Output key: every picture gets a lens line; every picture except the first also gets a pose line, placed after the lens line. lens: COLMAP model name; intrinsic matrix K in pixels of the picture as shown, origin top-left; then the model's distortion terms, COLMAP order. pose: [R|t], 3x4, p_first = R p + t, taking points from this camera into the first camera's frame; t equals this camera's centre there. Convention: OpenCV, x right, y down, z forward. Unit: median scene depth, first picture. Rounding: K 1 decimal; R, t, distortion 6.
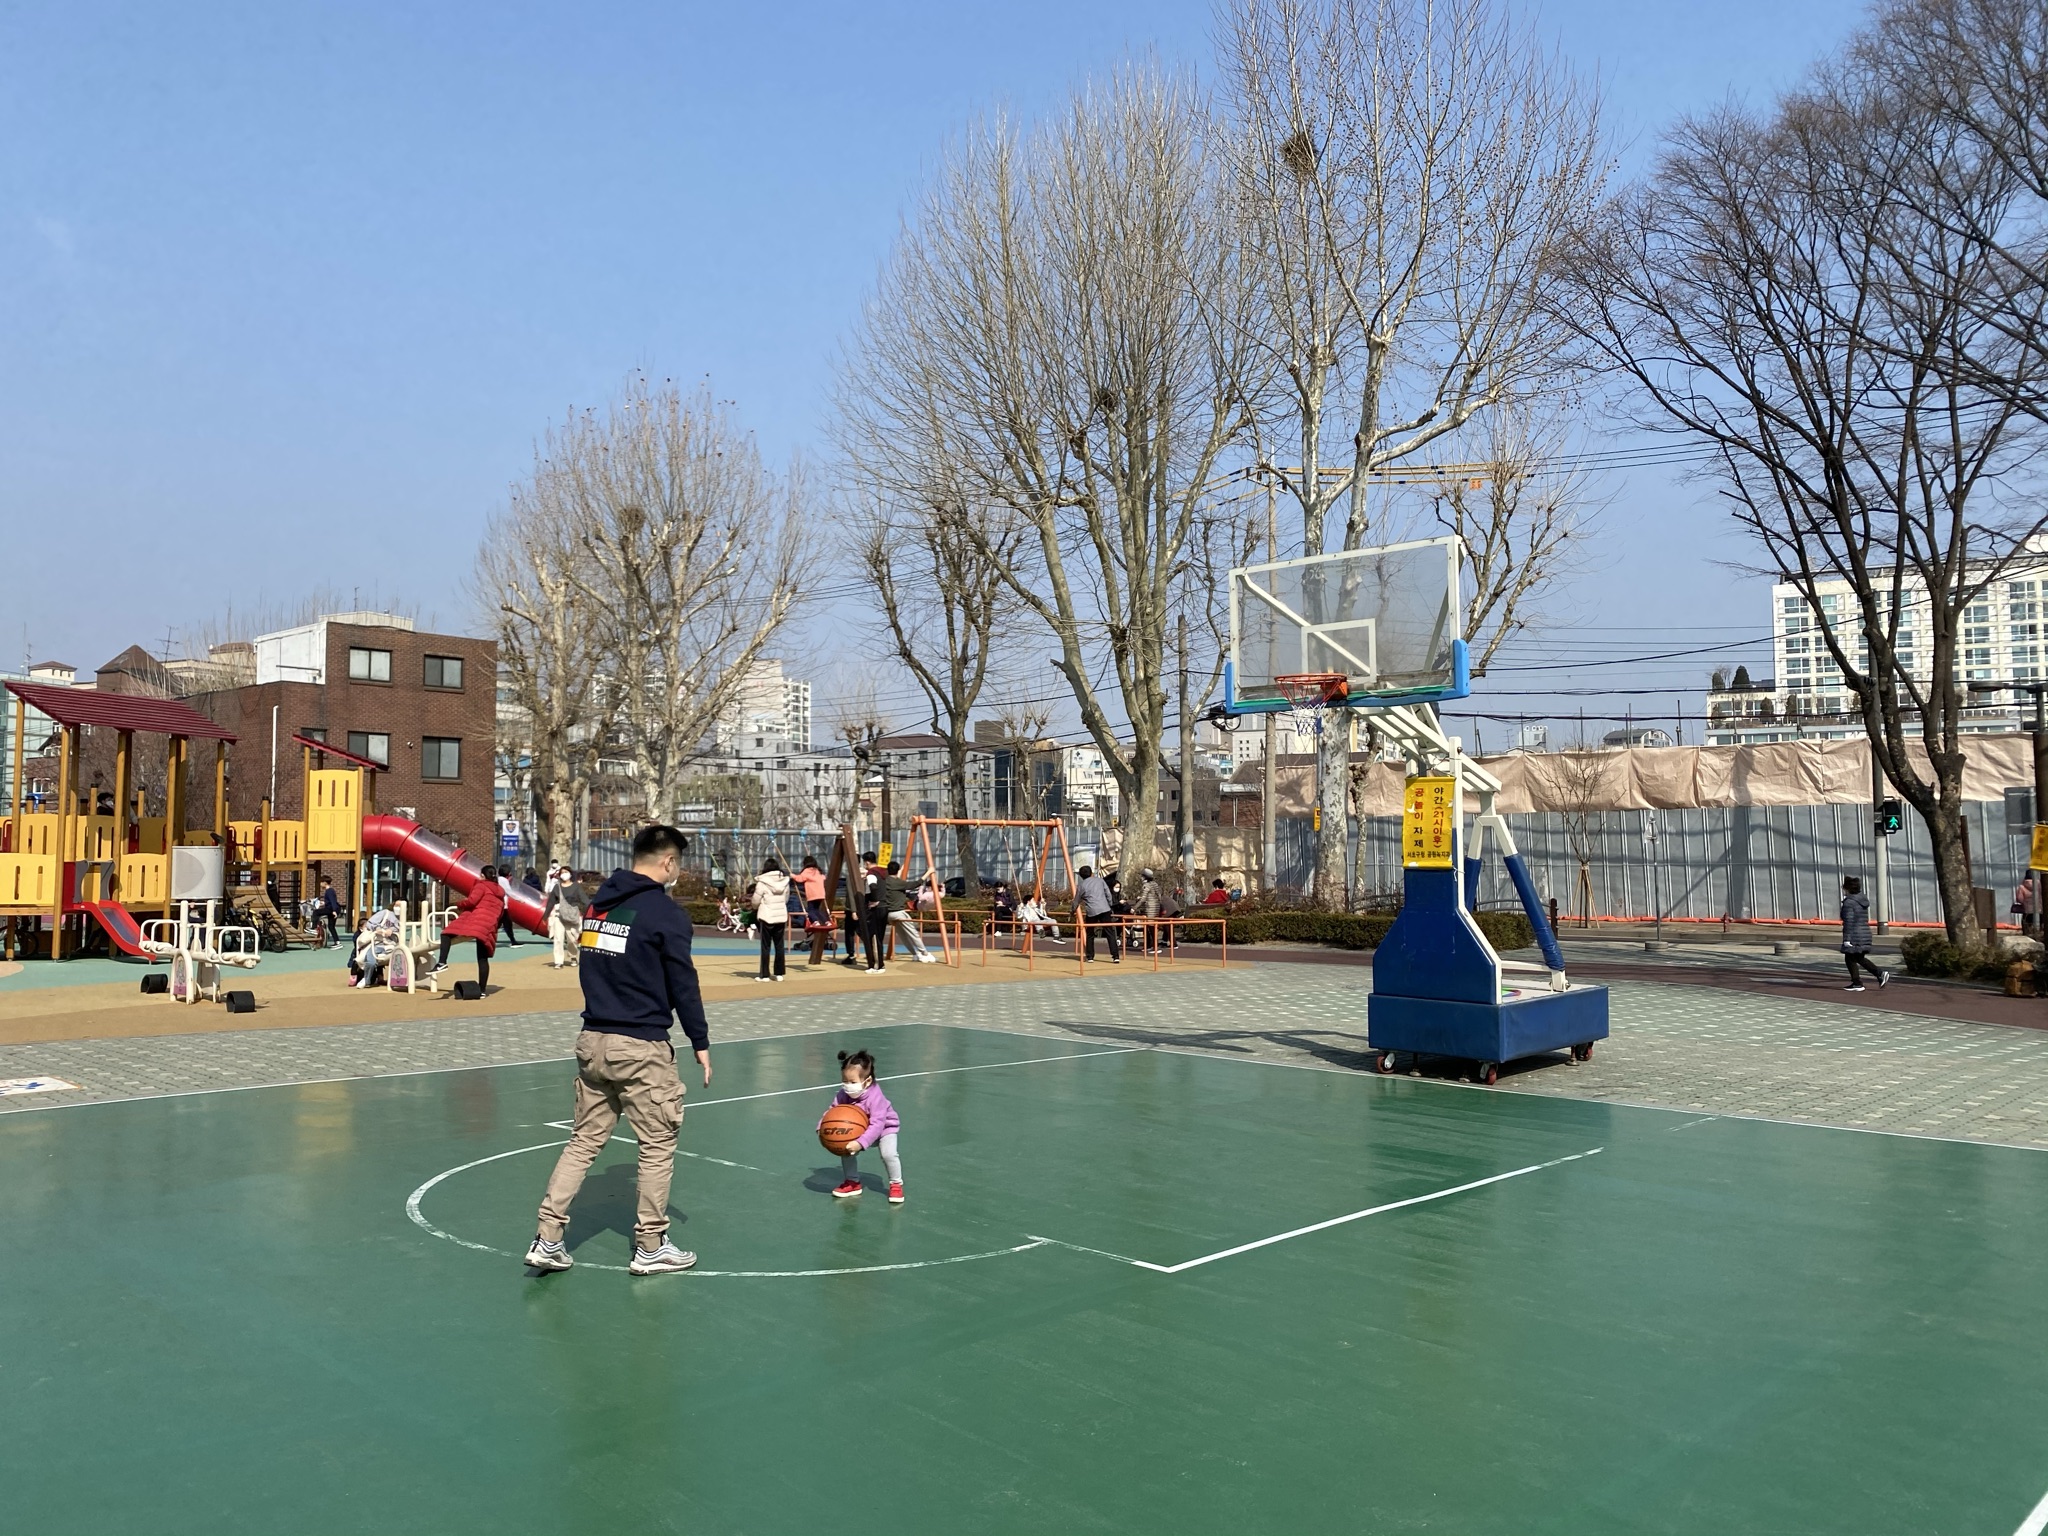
lens RADIAL K [[1566.9, 0, 979.6], [0, 1566.9, 790.7], [0, 0, 1]] dist [0.092746, -0.181125]
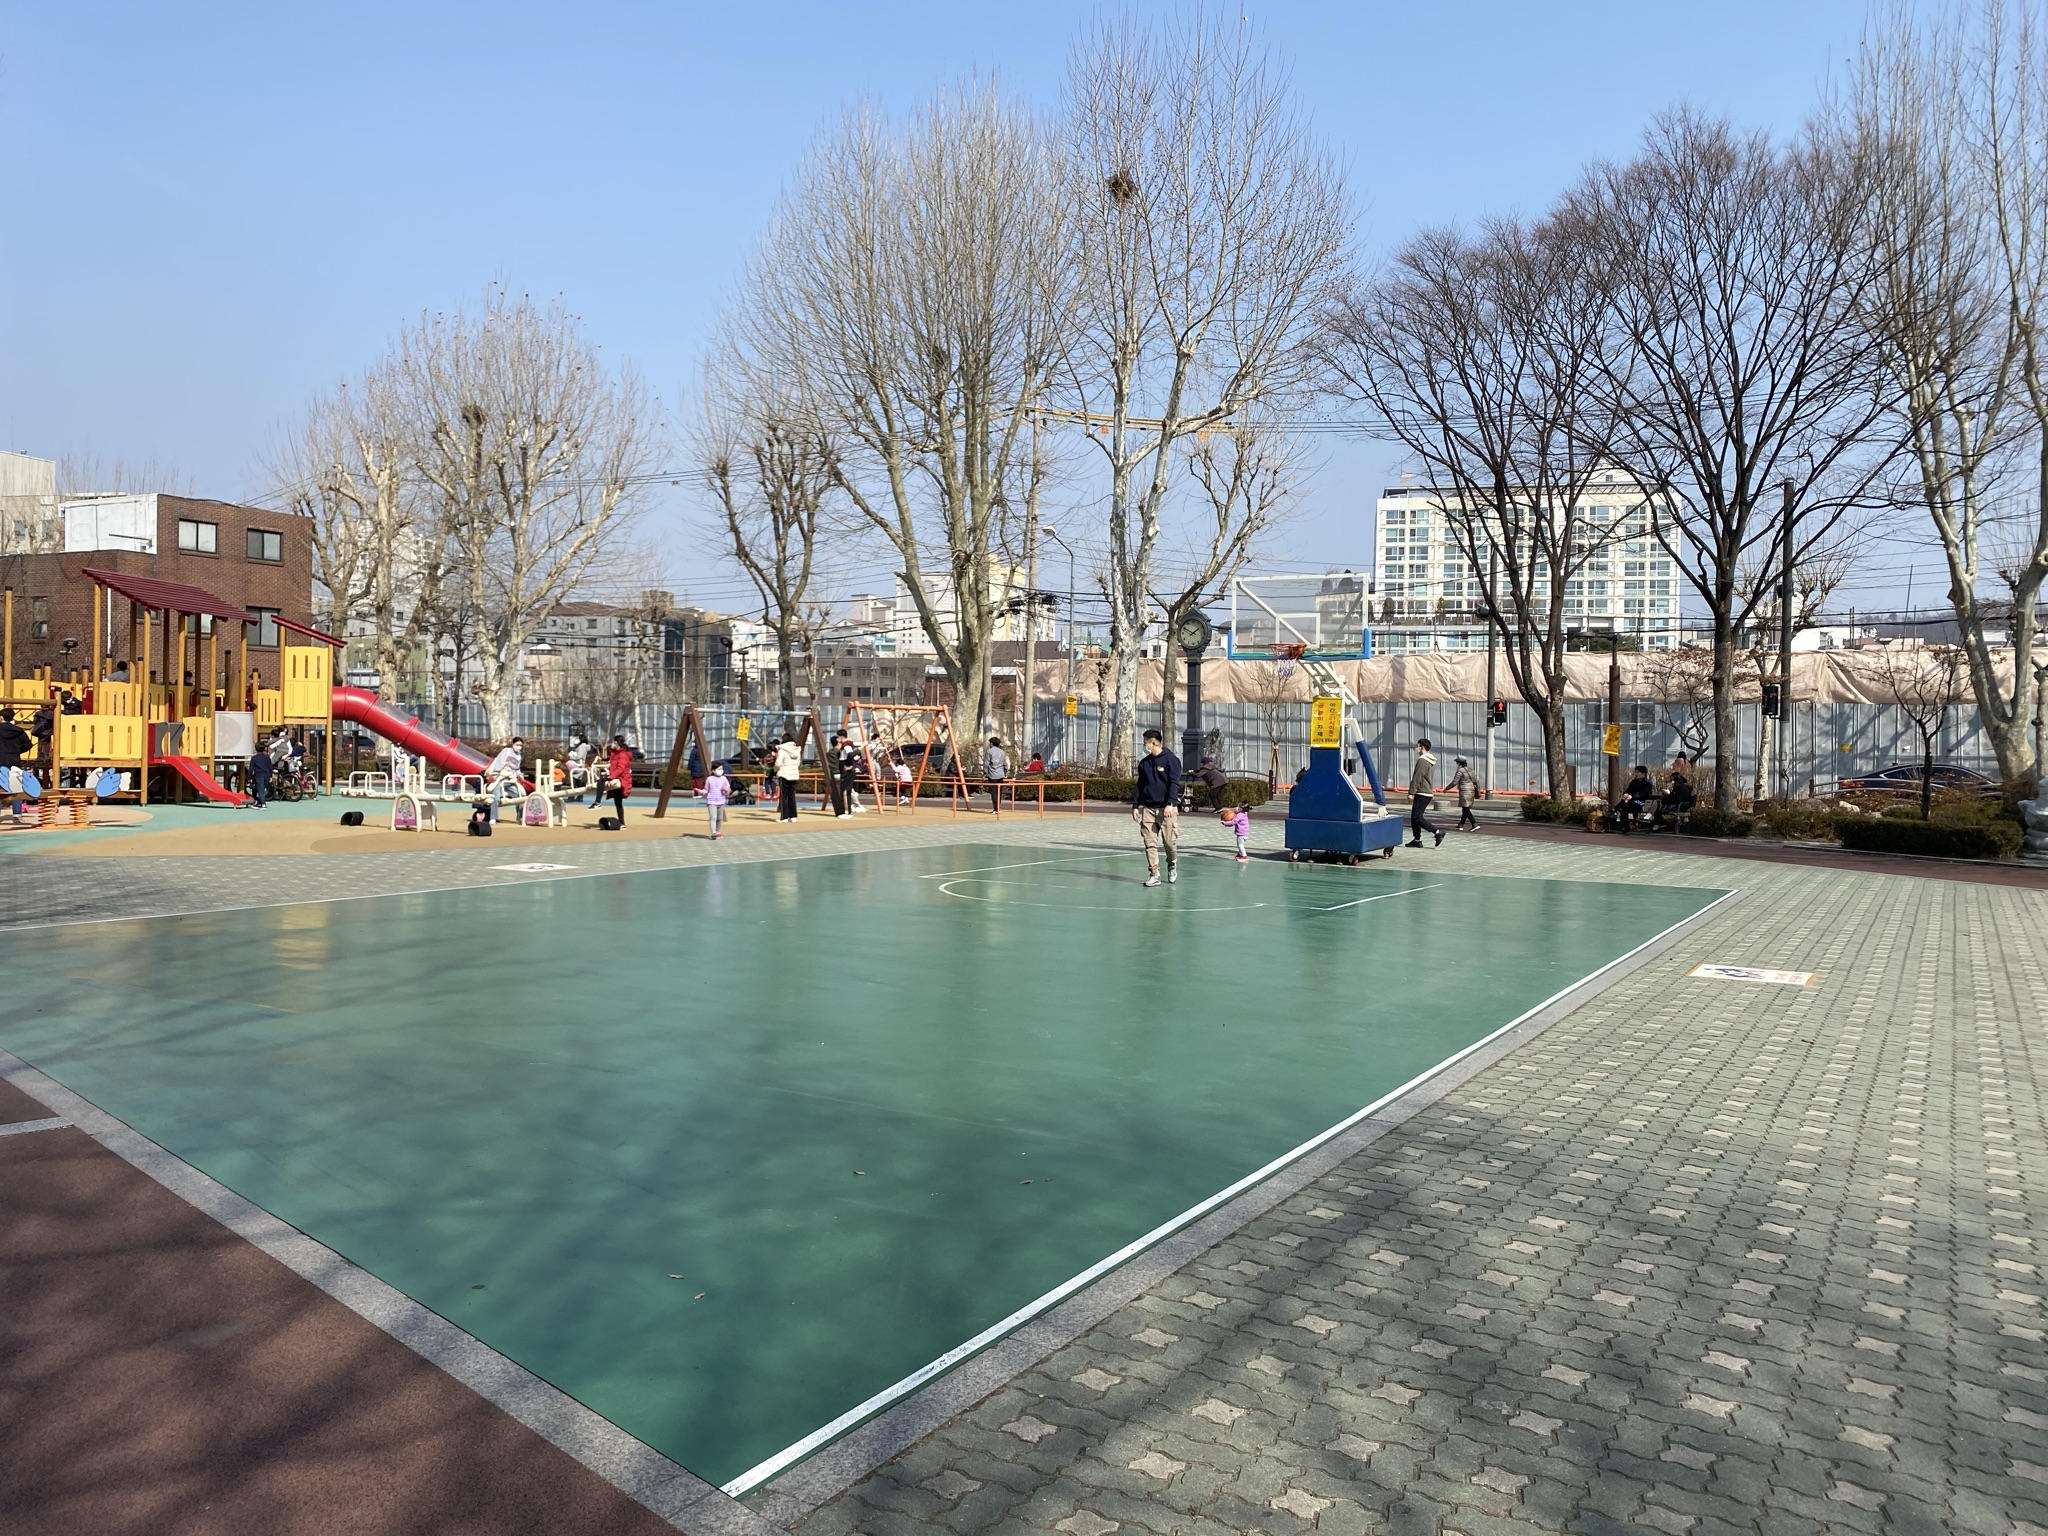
lens RADIAL K [[1566.9, 0, 979.6], [0, 1566.9, 790.7], [0, 0, 1]] dist [0.092746, -0.181125]
pose [[0.973090, 0.008984, 0.230252, -0.170261], [-0.027566, 0.996602, 0.077613, -0.010315], [-0.228773, -0.081872, 0.970031, -0.218526]]
